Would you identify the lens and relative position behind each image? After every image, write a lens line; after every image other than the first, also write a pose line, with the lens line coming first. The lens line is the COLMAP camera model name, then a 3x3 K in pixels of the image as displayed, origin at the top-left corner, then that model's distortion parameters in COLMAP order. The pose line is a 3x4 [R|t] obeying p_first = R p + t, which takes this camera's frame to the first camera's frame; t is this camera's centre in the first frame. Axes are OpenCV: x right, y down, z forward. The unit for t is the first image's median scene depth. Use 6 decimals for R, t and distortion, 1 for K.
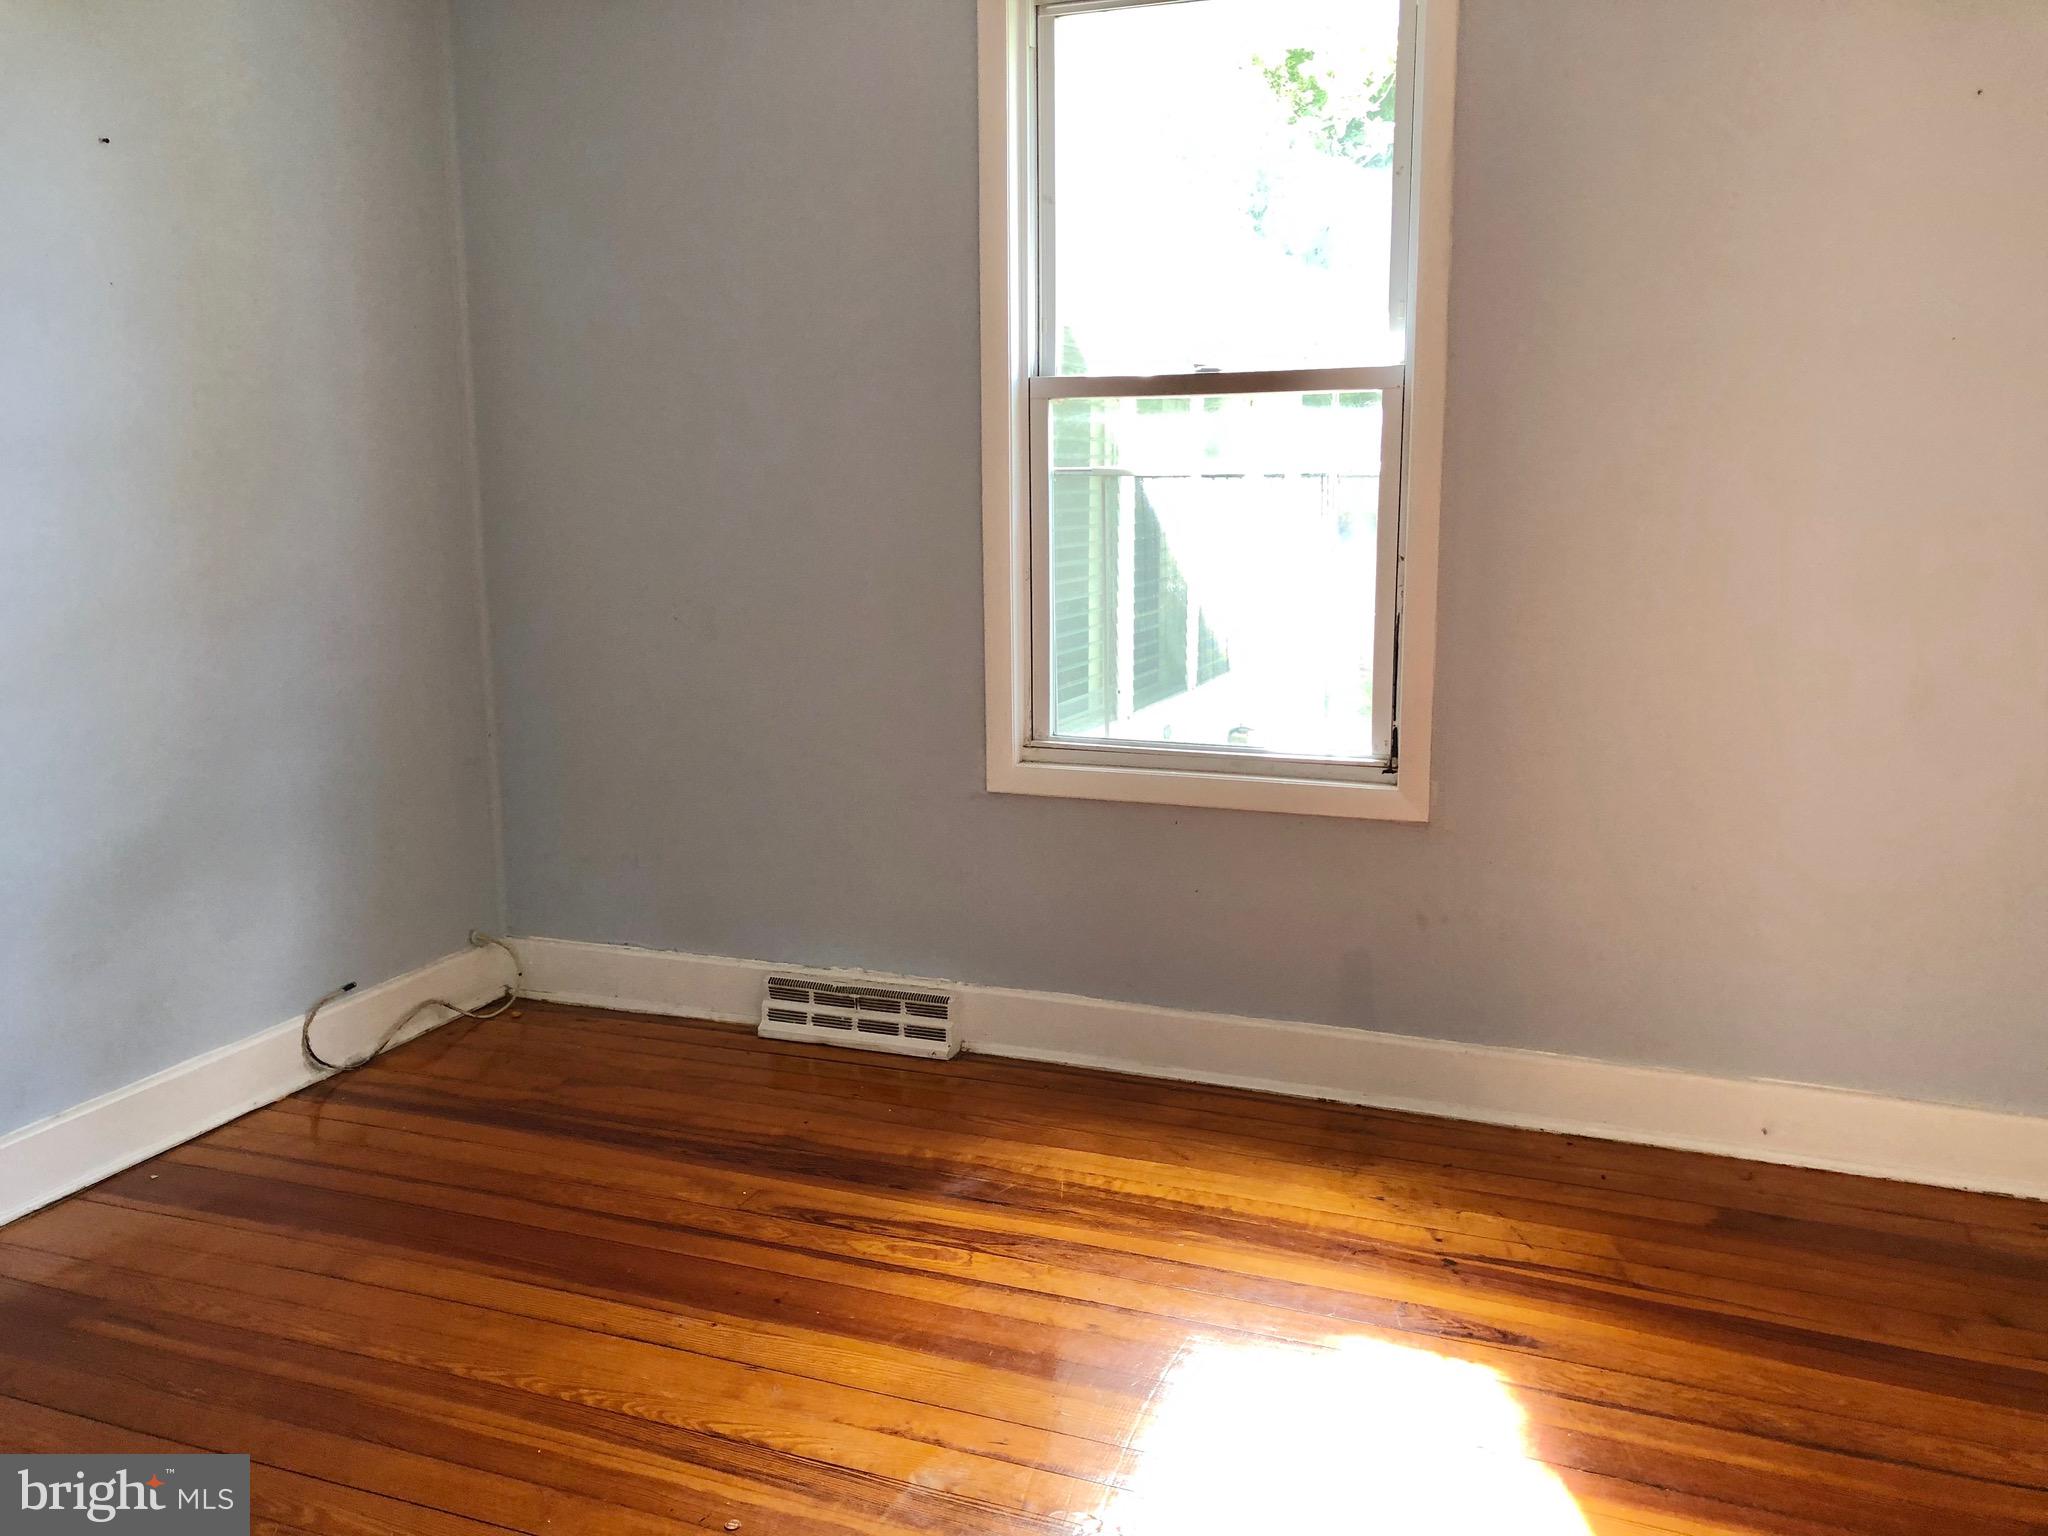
lens RADIAL K [[1760.0, 0, 1024.0], [0, 1760.0, 768.0], [0, 0, 1]] dist [0.063068, -0.018299]
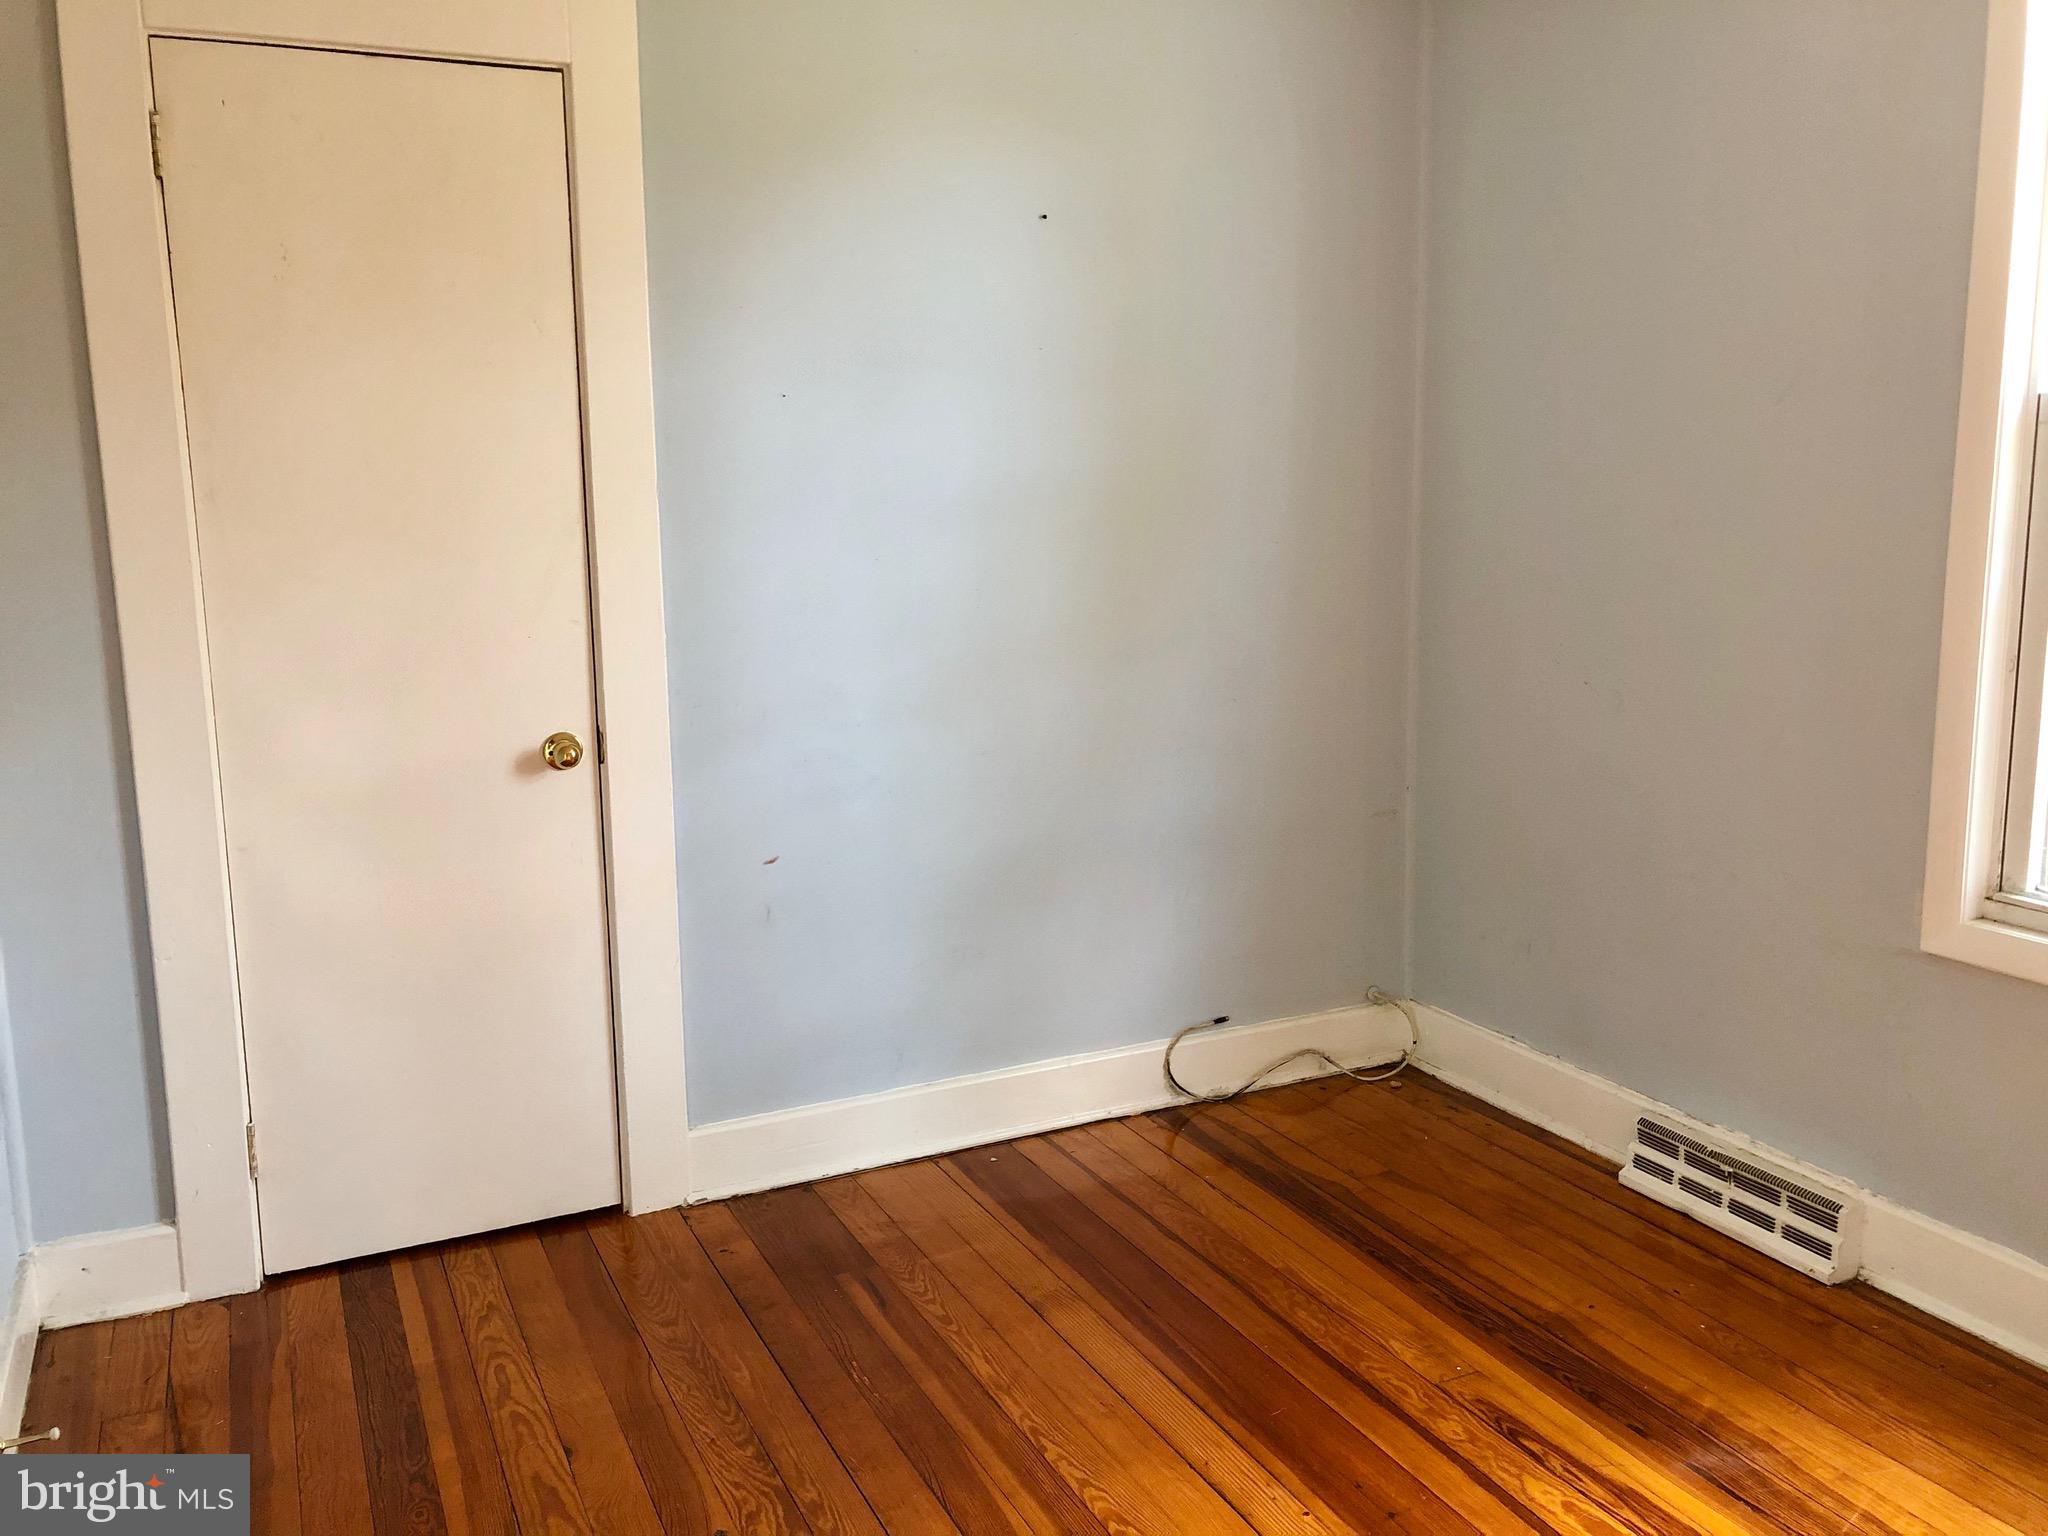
lens RADIAL K [[1760.0, 0, 1024.0], [0, 1760.0, 768.0], [0, 0, 1]] dist [0.063068, -0.018299]
pose [[0.737838, 0.117038, -0.664753, 0.192078], [-0.115711, 0.992205, 0.046257, -0.053971], [0.664985, 0.042789, 0.745630, 0.178052]]
